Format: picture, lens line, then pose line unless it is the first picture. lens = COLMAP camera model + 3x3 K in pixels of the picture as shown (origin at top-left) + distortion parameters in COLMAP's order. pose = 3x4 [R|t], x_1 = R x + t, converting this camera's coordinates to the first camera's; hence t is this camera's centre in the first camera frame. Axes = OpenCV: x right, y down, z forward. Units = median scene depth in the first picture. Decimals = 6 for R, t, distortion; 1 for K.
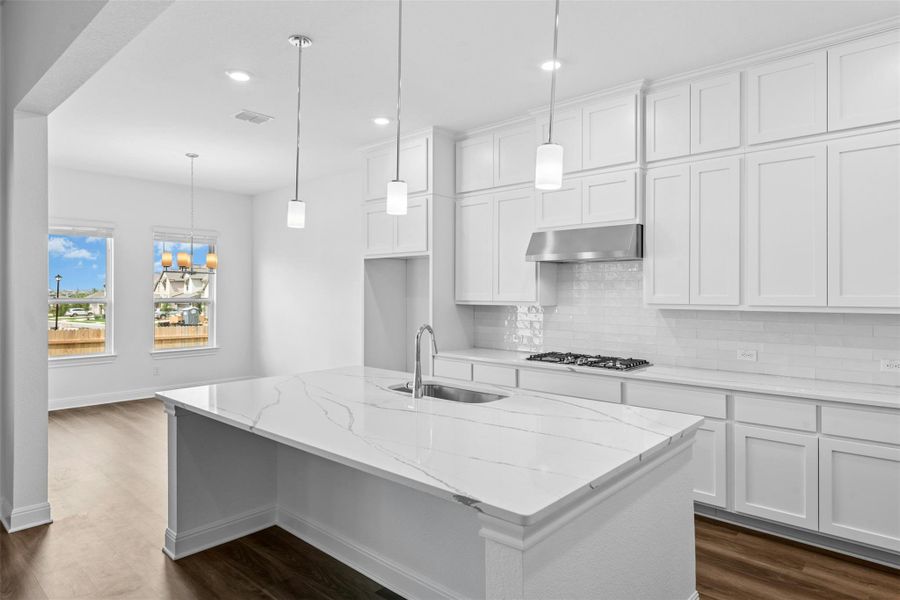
lens RADIAL K [[527.8, 0, 452.2], [0, 527.8, 291.1], [0, 0, 1]] dist [0.003901, -0.003845]
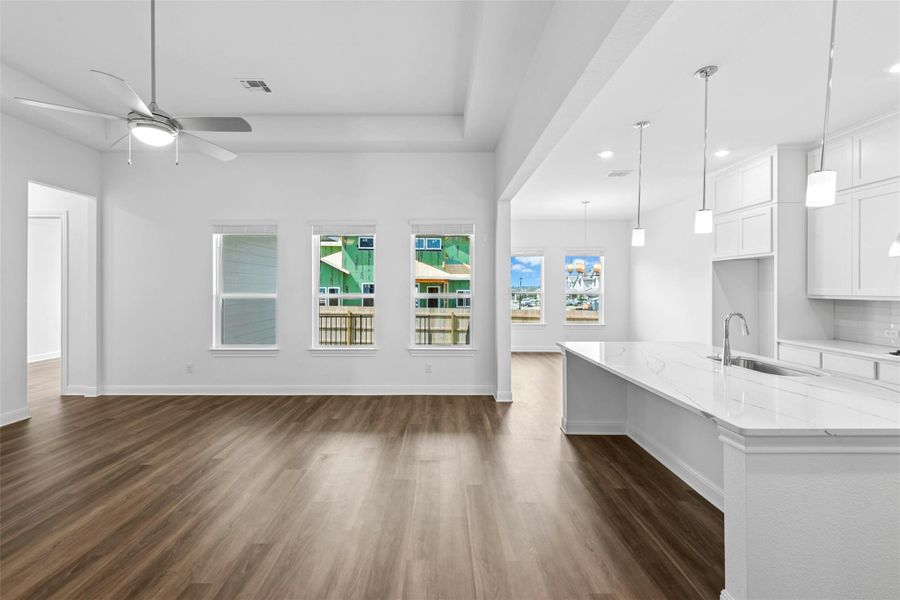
lens RADIAL K [[369.8, 0, 448.1], [0, 369.8, 292.4], [0, 0, 1]] dist [-0.000216, -0.000112]
pose [[0.672686, 0.006134, -0.739903, 0.102178], [0.004322, 0.999916, 0.012220, -0.000153], [0.739916, -0.011418, 0.672603, -0.111135]]
